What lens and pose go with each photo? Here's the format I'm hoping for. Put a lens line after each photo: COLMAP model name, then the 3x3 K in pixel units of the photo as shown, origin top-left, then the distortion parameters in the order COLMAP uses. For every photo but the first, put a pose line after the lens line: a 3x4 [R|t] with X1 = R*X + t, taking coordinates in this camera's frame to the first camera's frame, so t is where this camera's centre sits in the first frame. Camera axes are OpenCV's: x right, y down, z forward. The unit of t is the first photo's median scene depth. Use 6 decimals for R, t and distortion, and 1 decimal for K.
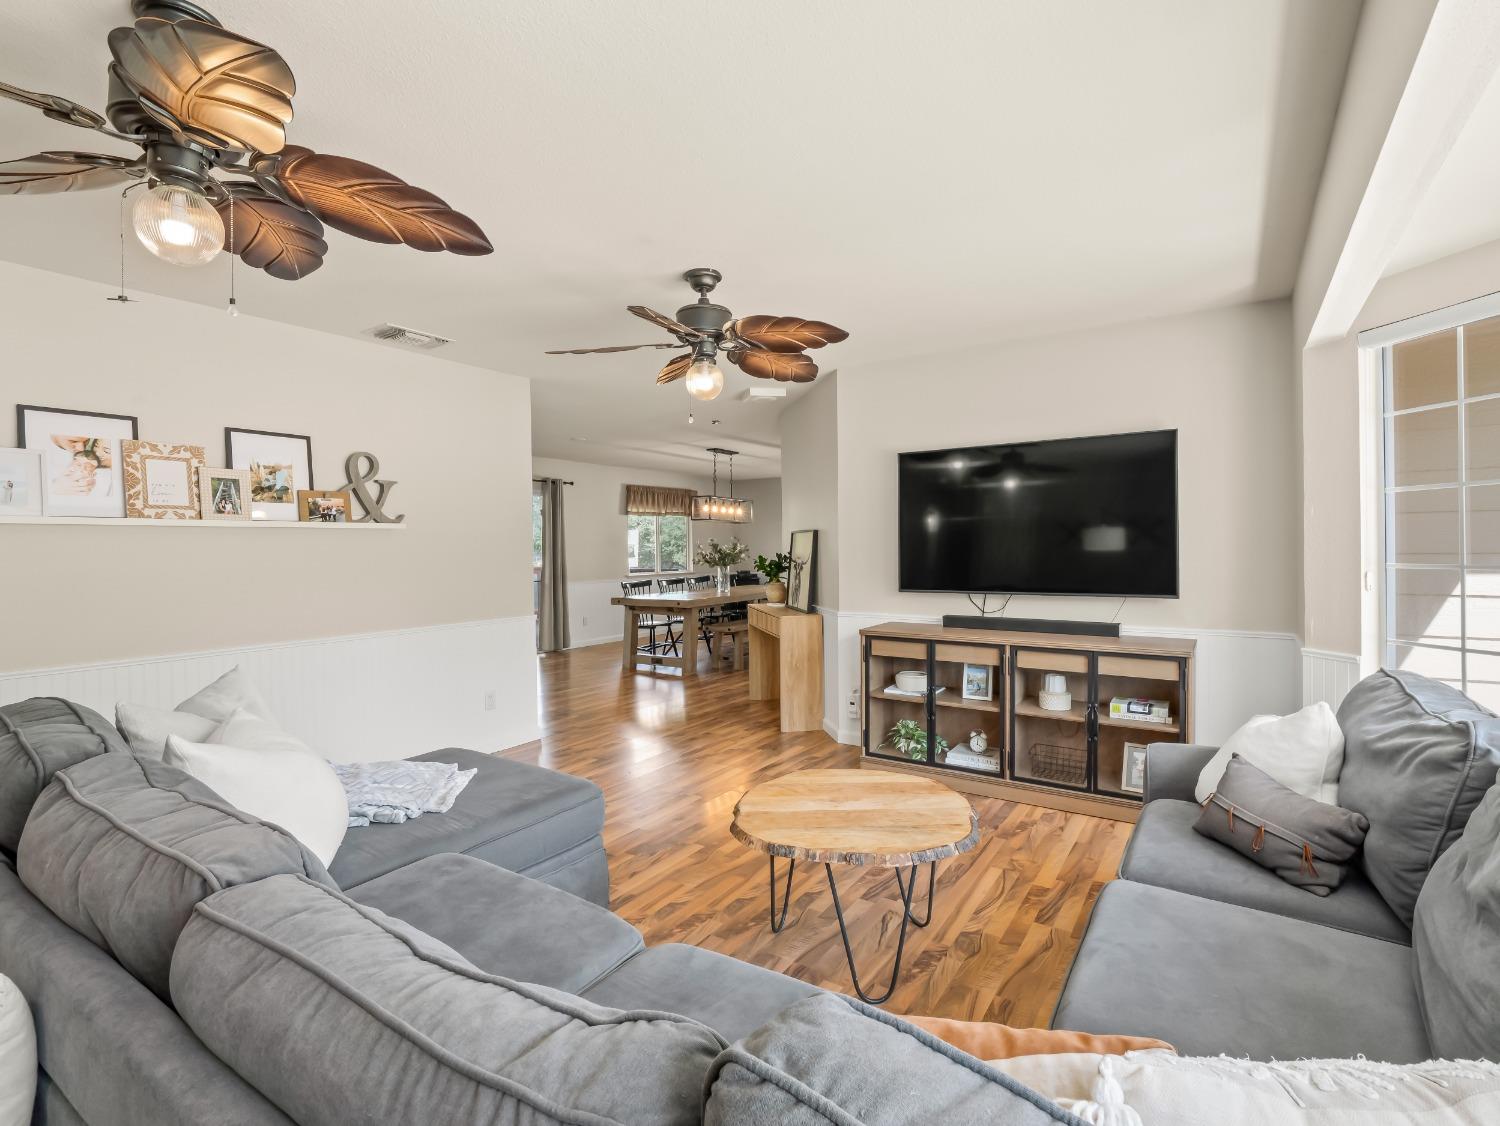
lens RADIAL K [[728.2, 0, 748.5], [0, 728.2, 550.7], [0, 0, 1]] dist [-0.020651, 0.003474]
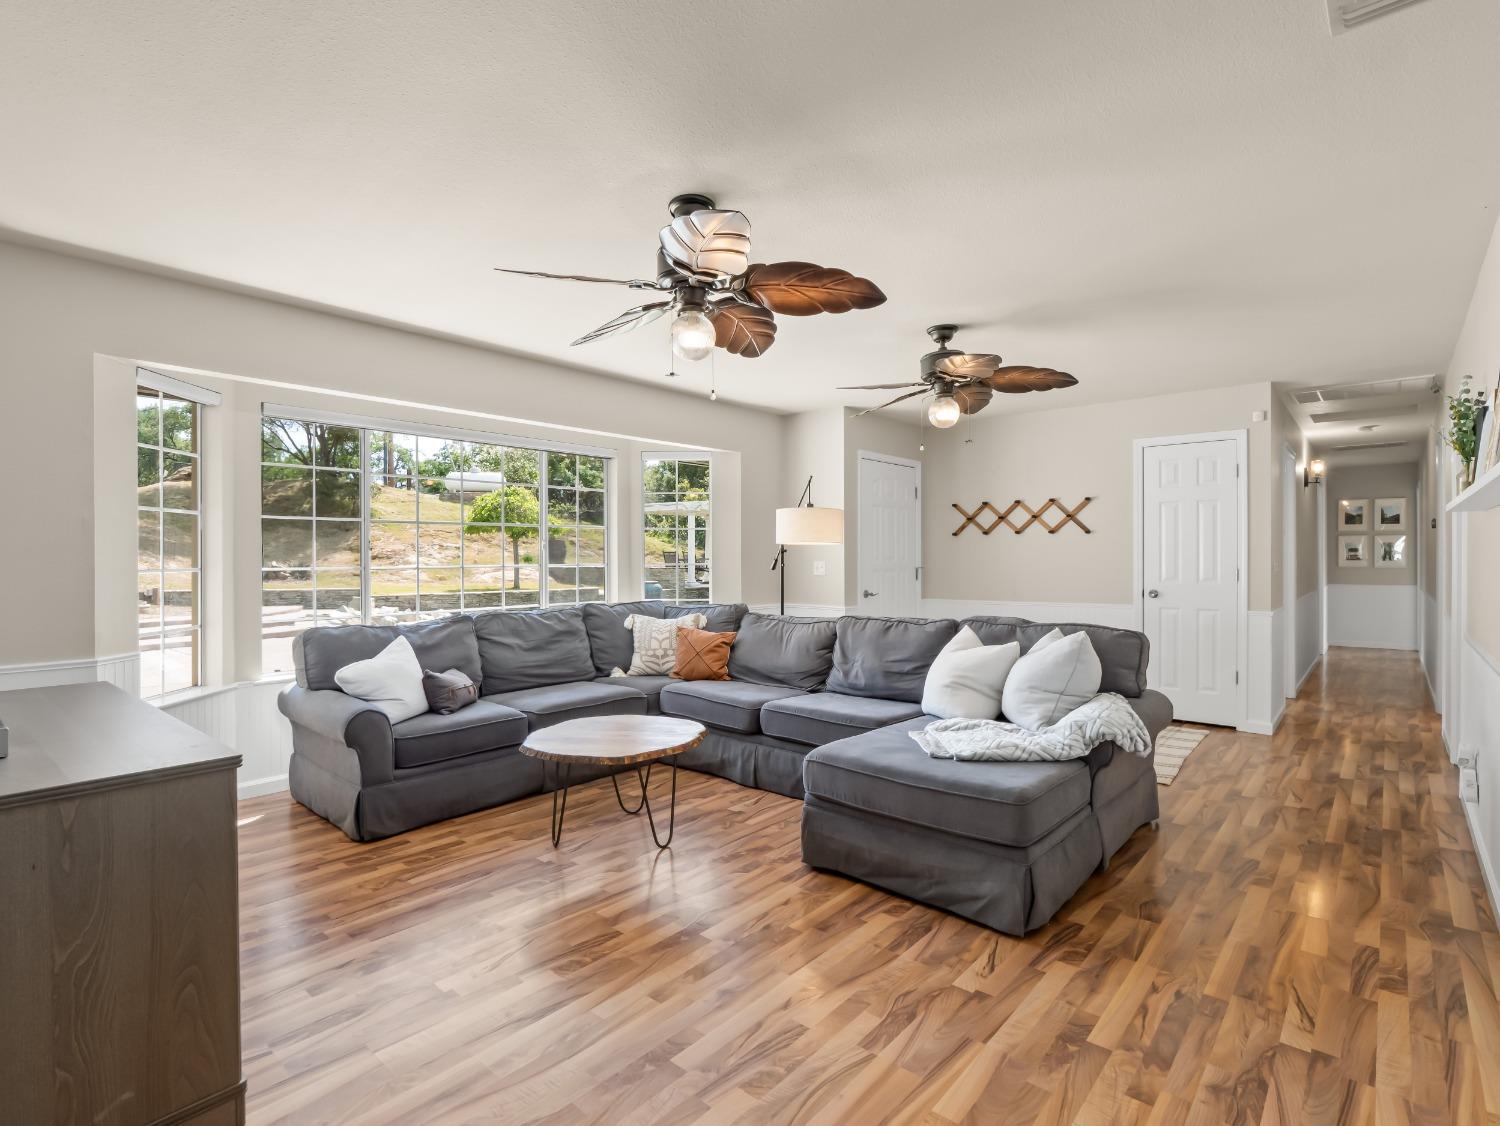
lens RADIAL K [[750.7, 0, 753.6], [0, 750.7, 559.5], [0, 0, 1]] dist [-0.007100, -0.004924]
pose [[-0.993189, 0.014931, 0.115551, -0.170037], [0.015991, 0.999838, 0.008250, 0.006370], [-0.115409, 0.010042, -0.993267, 1.406570]]
